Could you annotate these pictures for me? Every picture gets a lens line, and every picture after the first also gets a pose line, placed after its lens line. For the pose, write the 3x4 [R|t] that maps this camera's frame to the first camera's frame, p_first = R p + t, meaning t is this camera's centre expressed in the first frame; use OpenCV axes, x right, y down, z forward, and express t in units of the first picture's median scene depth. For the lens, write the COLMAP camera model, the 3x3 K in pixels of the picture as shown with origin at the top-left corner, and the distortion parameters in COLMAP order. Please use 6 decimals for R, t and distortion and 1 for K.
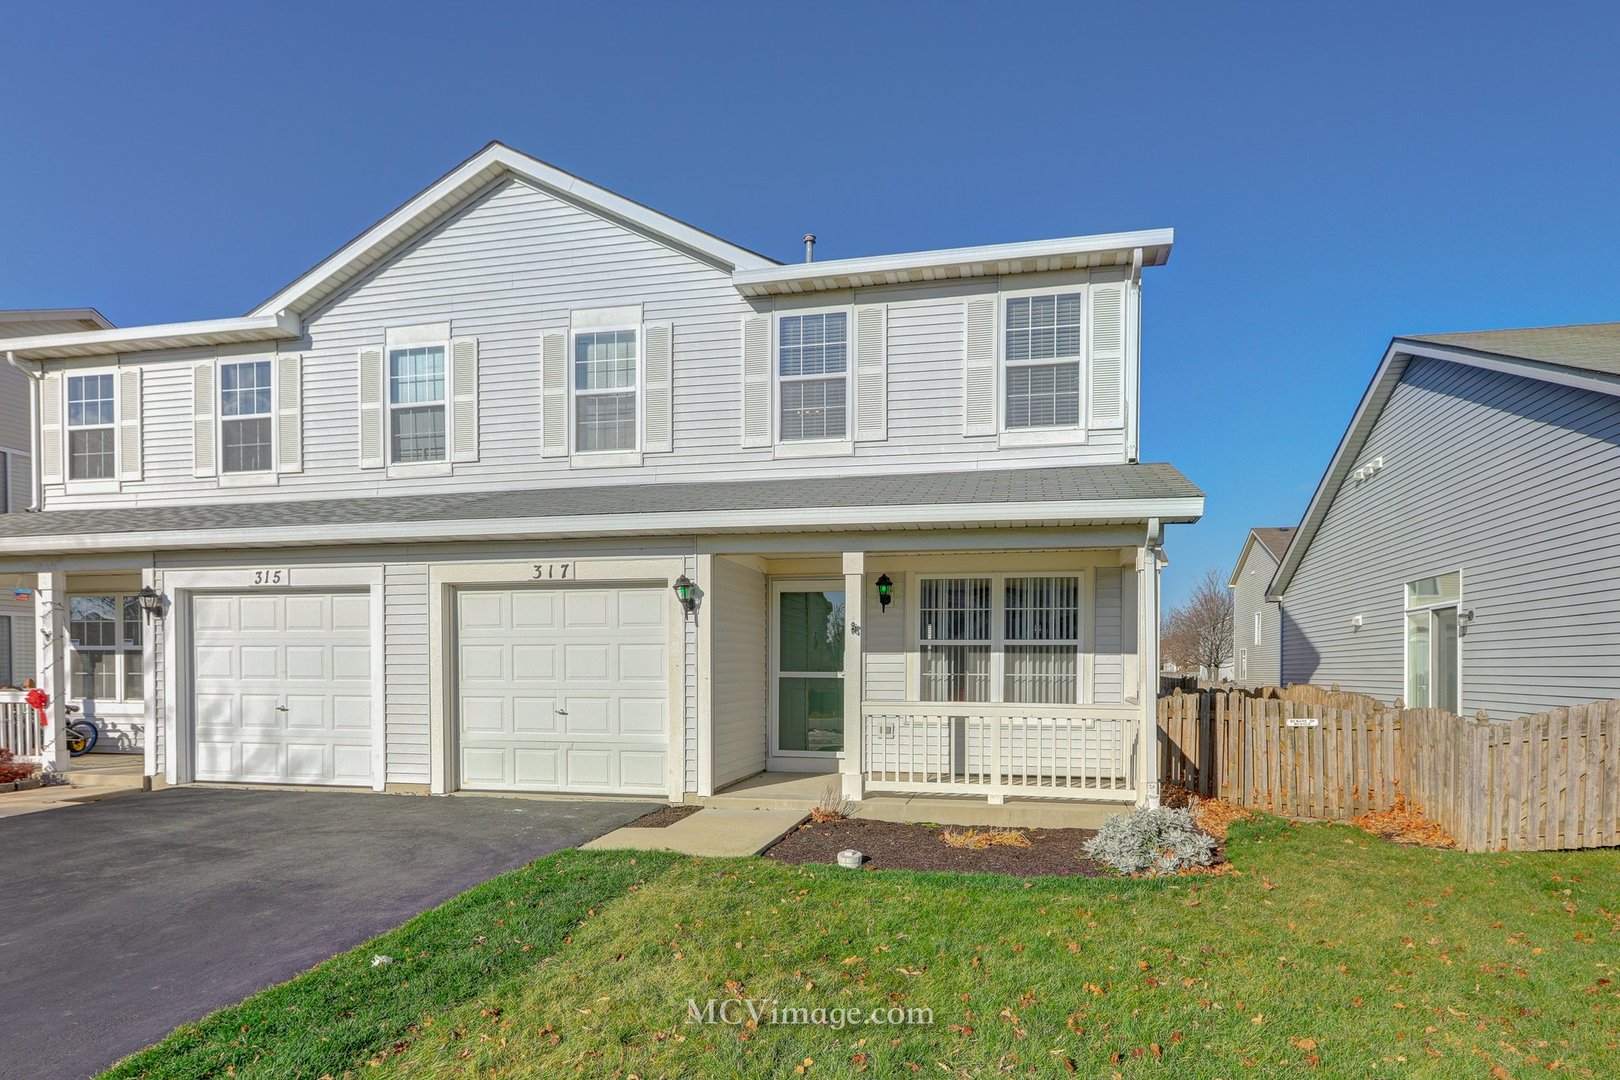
lens RADIAL K [[713.3, 0, 811.8], [0, 713.3, 544.6], [0, 0, 1]] dist [-0.001299, 0.000353]
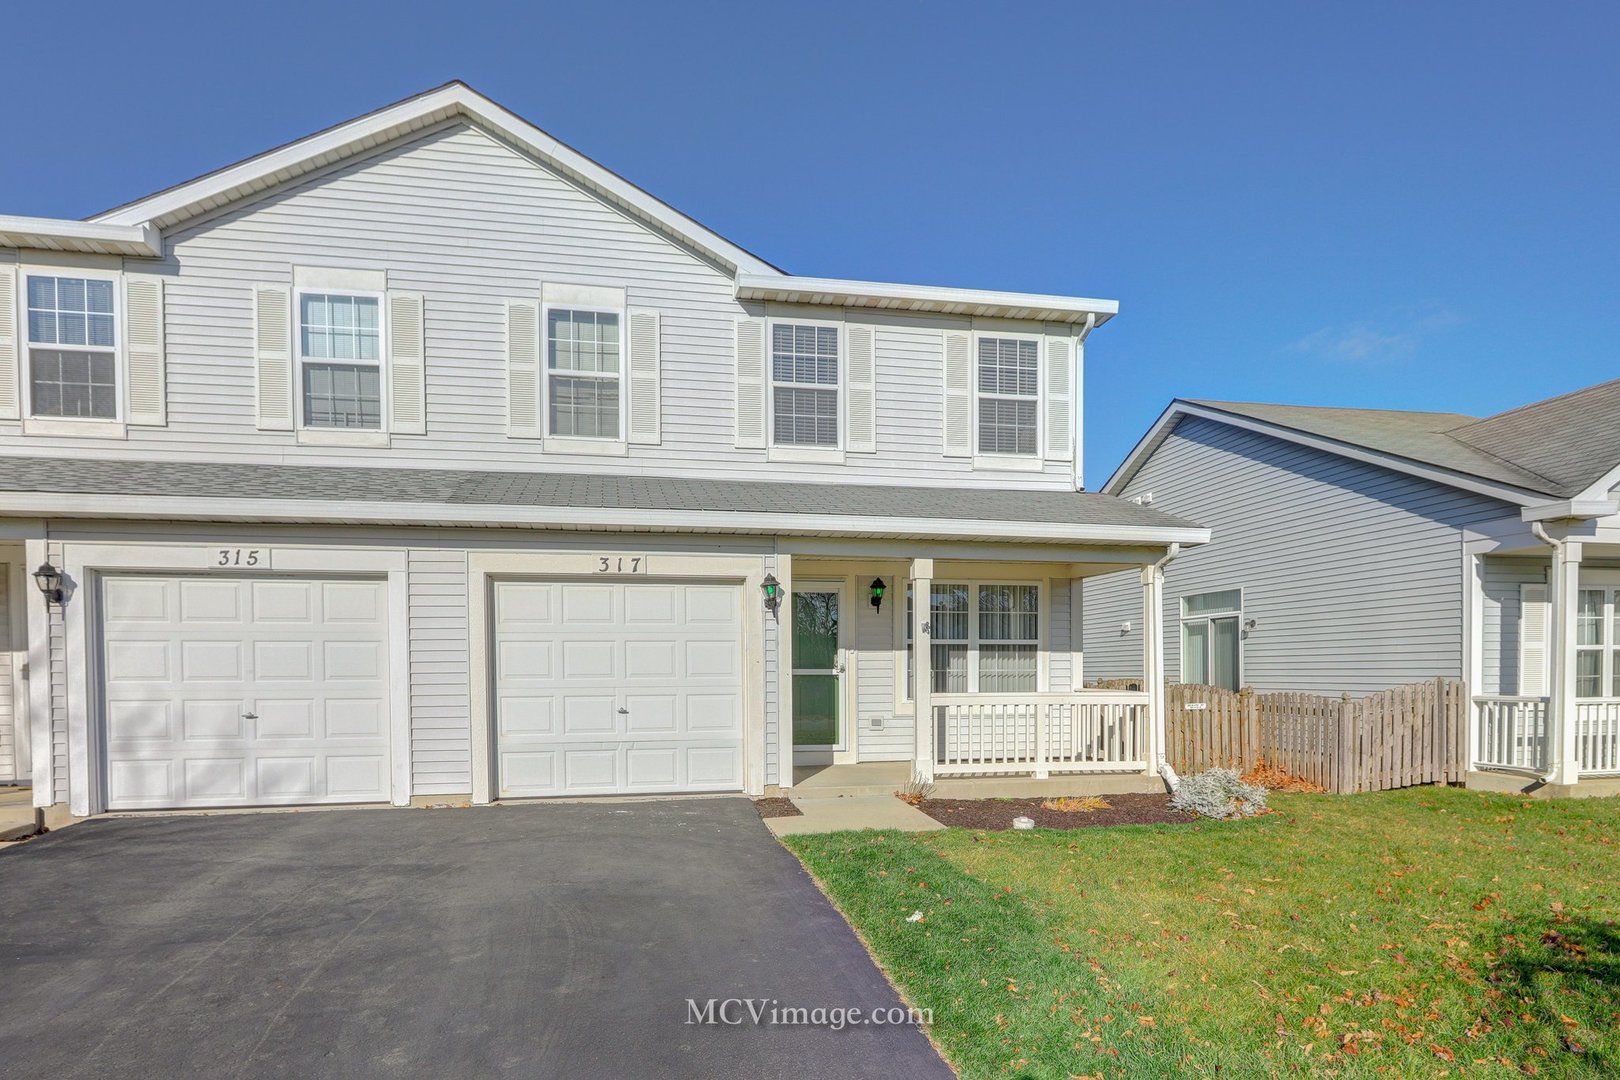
lens RADIAL K [[729.2, 0, 810.1], [0, 729.2, 536.5], [0, 0, 1]] dist [-0.000882, -0.000106]
pose [[0.948459, 0.050995, 0.312769, -0.350842], [-0.048074, 0.998698, -0.017048, 0.003065], [-0.313231, 0.001133, 0.949676, -0.014330]]
